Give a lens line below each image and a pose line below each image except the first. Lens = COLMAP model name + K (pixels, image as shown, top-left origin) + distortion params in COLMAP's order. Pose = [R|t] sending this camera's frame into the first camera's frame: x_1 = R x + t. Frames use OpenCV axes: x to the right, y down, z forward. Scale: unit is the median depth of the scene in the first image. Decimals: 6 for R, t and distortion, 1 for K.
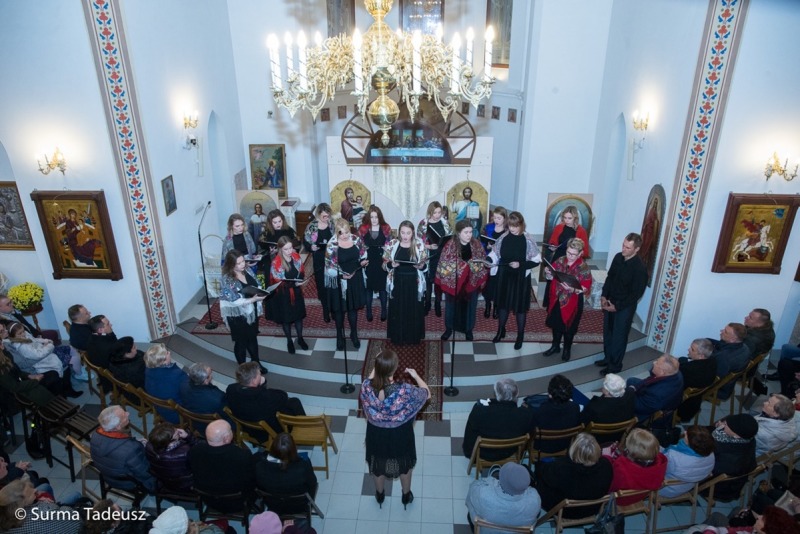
lens RADIAL K [[552.6, 0, 396.8], [0, 552.6, 273.1], [0, 0, 1]] dist [-0.098725, 0.067233]
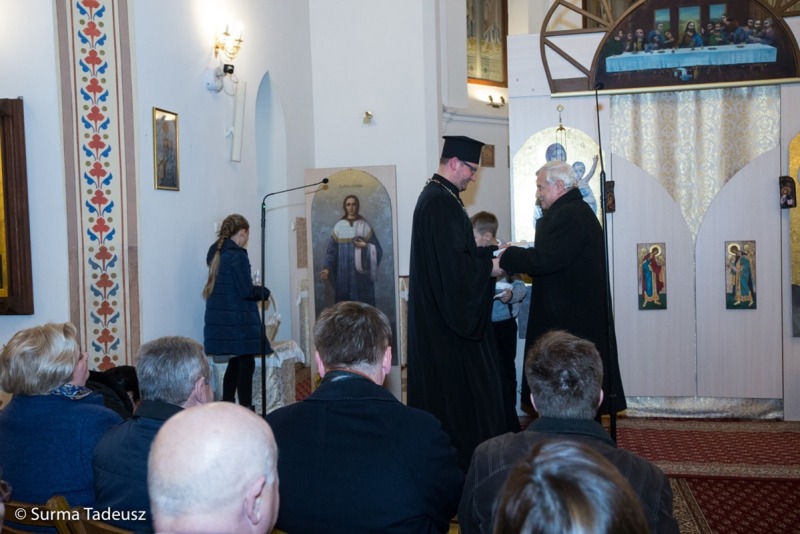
lens RADIAL K [[820.2, 0, 396.4], [0, 820.2, 265.0], [0, 0, 1]] dist [0.033195, 0.000000]
pose [[0.991095, -0.016151, -0.132174, -0.136459], [-0.034268, 0.928248, -0.370381, 0.202364], [0.128672, 0.371612, 0.919428, 0.424823]]
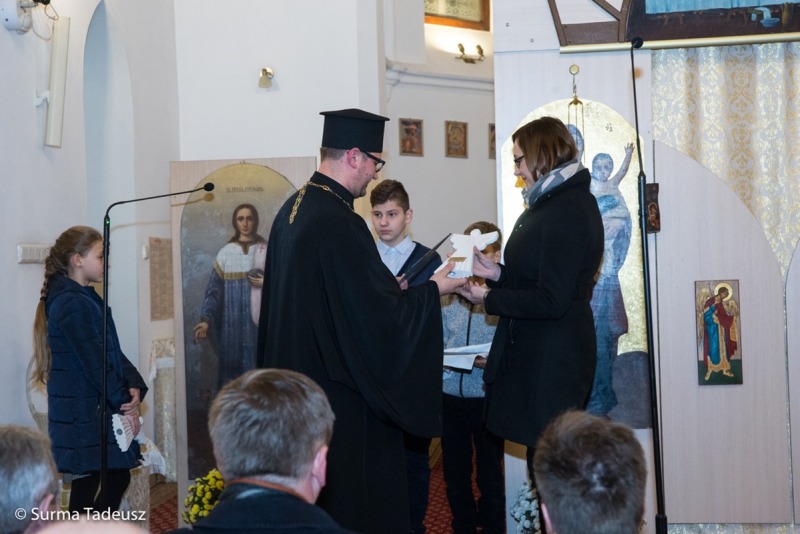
lens RADIAL K [[1351.3, 0, 396.8], [0, 1351.3, 265.8], [0, 0, 1]] dist [0.212766, 0.000000]
pose [[0.997904, -0.019914, -0.061565, -0.141777], [-0.006739, 0.914306, -0.404969, 0.213824], [0.064353, 0.404535, 0.912255, 0.395719]]
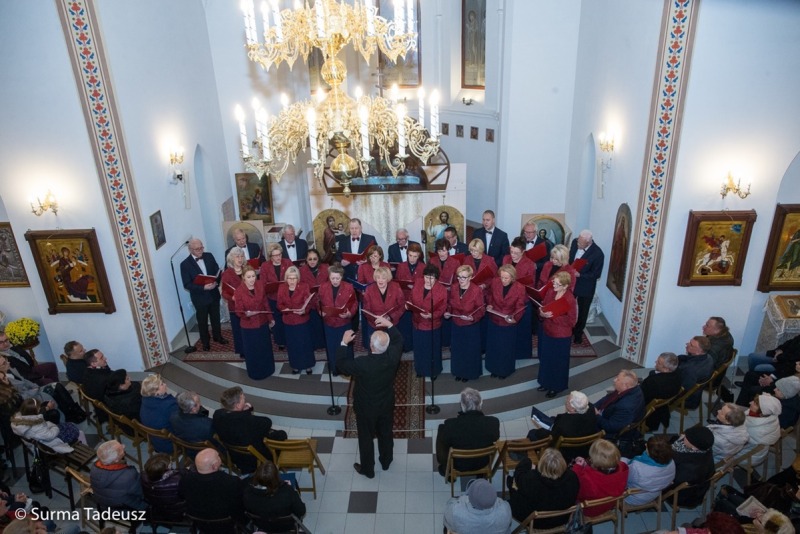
lens RADIAL K [[552.6, 0, 397.3], [0, 552.6, 273.7], [0, 0, 1]] dist [-0.098725, 0.067233]
pose [[0.999321, -0.035787, 0.008722, 0.028104], [0.035935, 0.999202, -0.017434, -0.024747], [-0.008091, 0.017735, 0.999810, -0.044935]]
